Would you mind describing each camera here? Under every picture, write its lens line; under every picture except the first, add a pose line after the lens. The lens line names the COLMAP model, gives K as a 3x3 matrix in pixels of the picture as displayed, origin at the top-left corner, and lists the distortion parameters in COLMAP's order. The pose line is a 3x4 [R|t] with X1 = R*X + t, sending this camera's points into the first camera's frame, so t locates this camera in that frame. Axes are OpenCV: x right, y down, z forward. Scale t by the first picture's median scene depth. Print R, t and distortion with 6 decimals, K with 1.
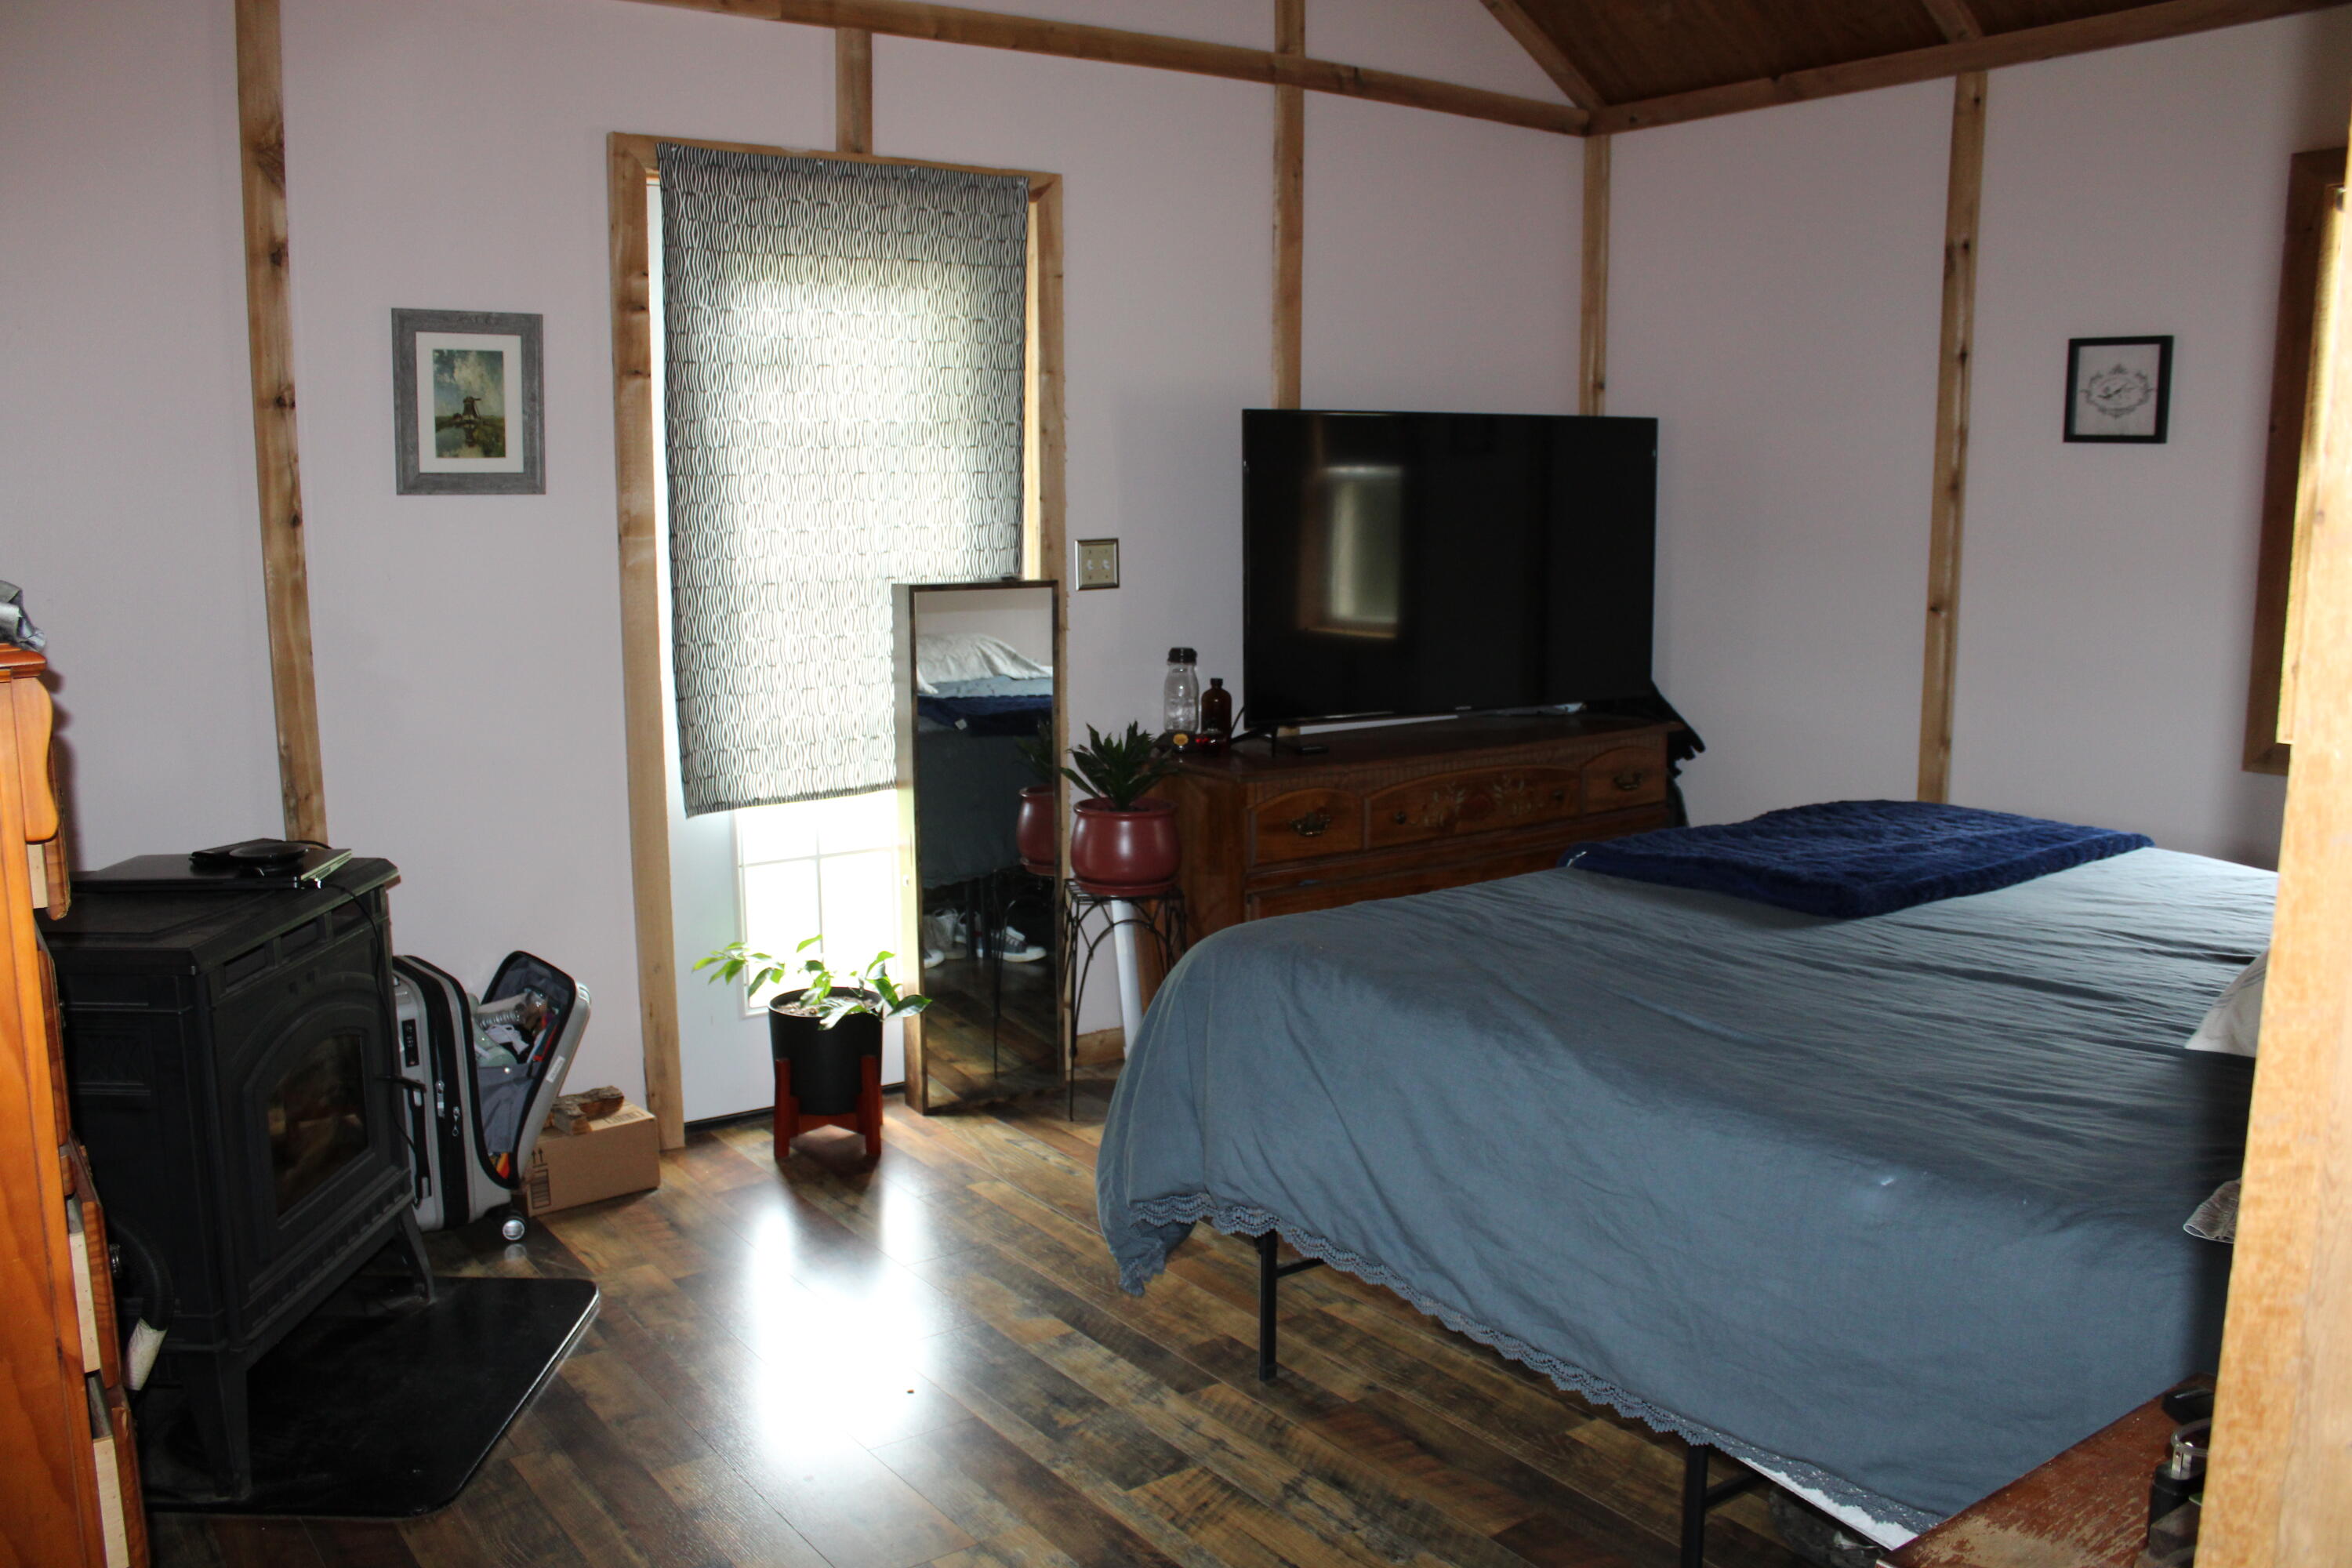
lens RADIAL K [[1962.0, 0, 1176.0], [0, 1962.0, 784.0], [0, 0, 1]] dist [-0.173373, 0.165845]
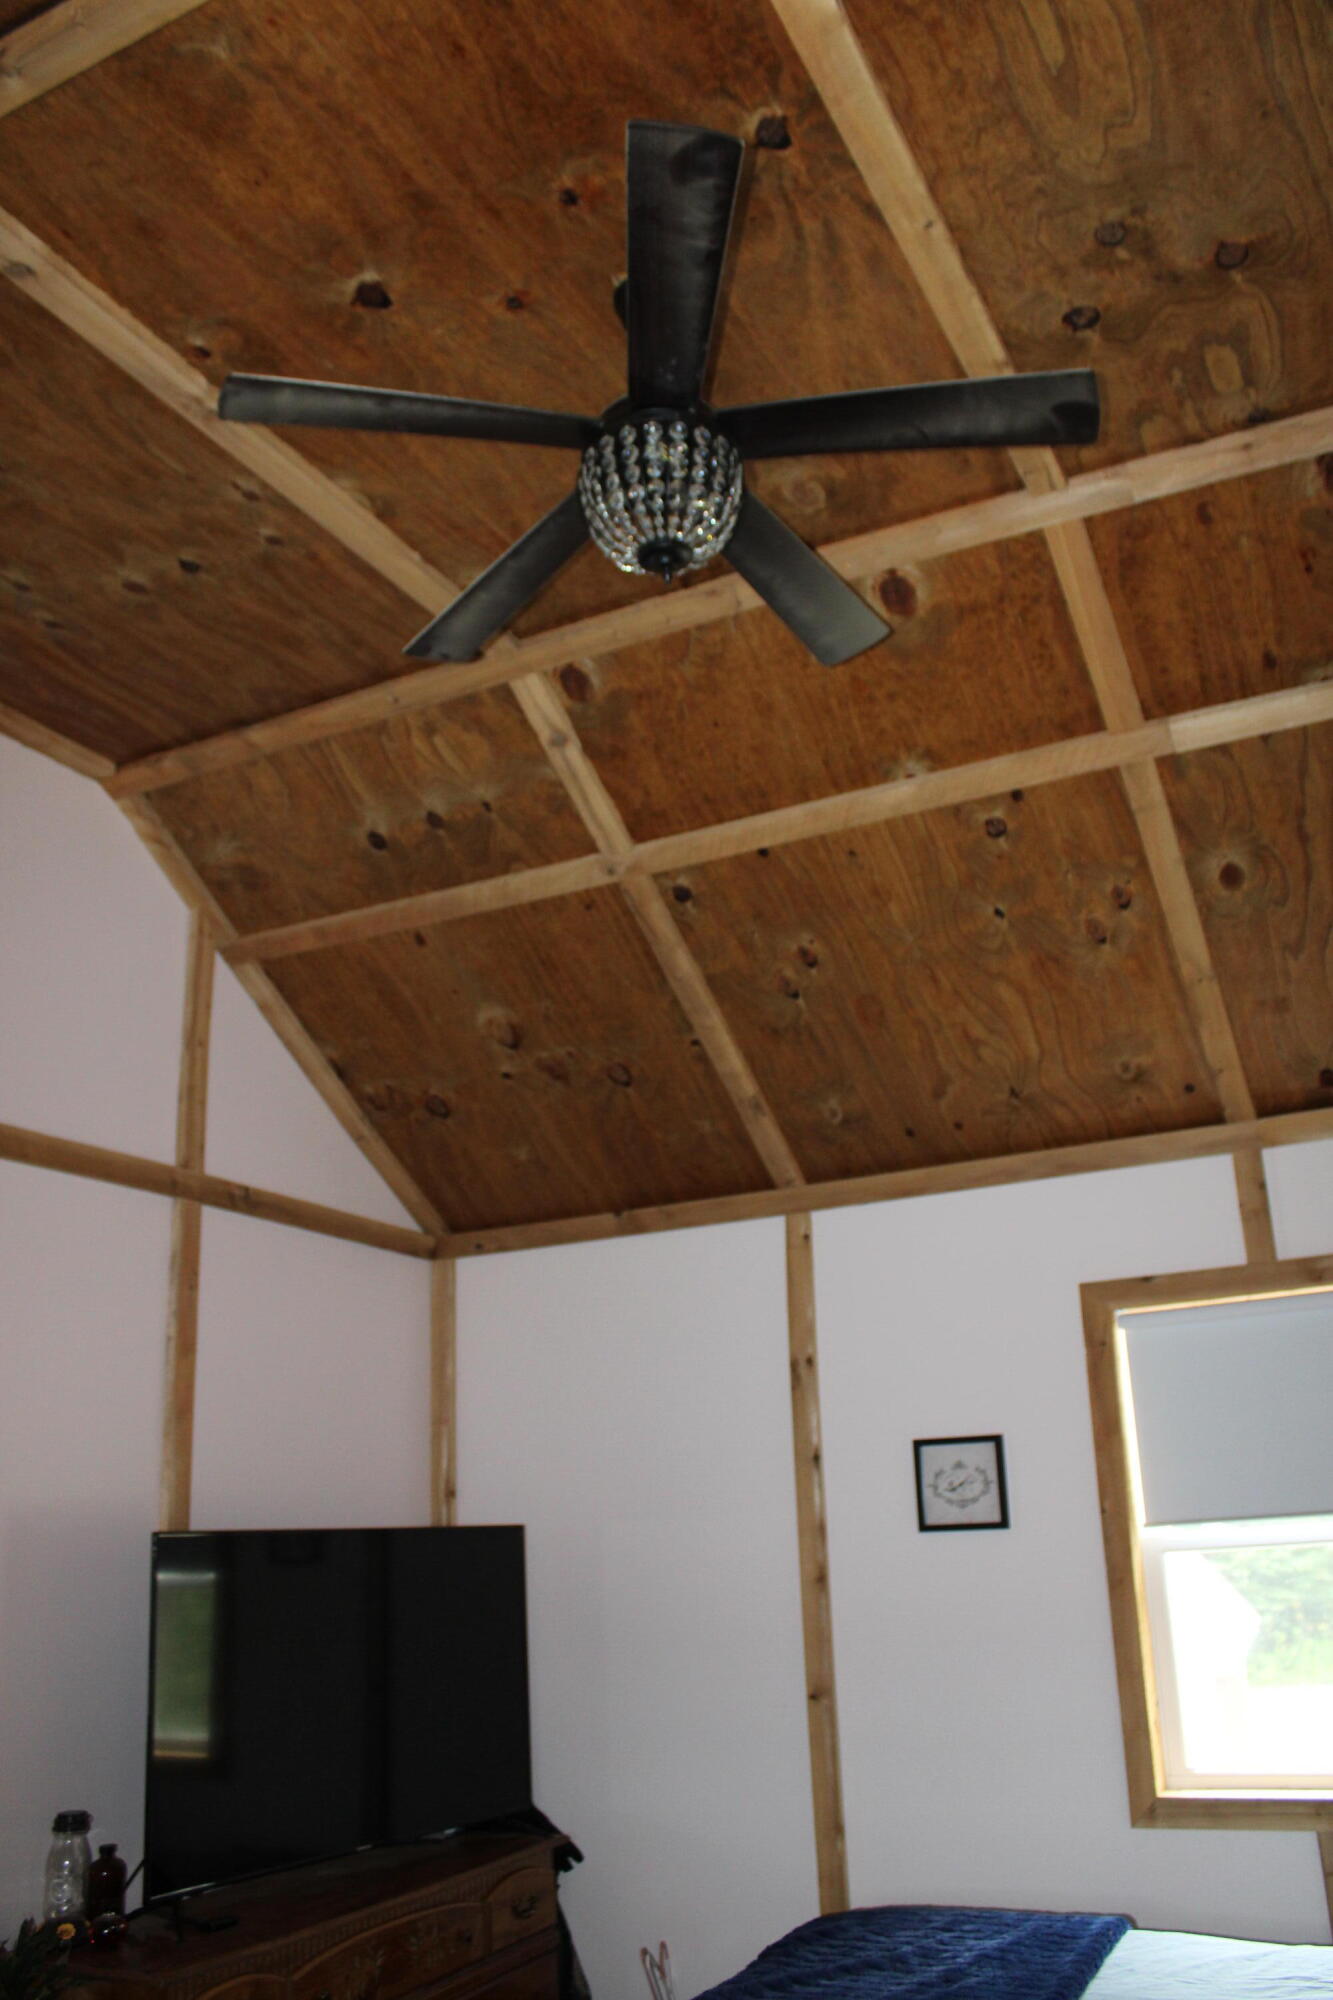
lens RADIAL K [[1668.4, 0, 667.3], [0, 1668.4, 988.0], [0, 0, 1]] dist [-0.173373, 0.165845]
pose [[0.889604, 0.111893, 0.442814, -0.114982], [0.108934, 0.889566, -0.443628, -0.050442], [-0.443551, 0.442891, 0.779173, 0.162002]]
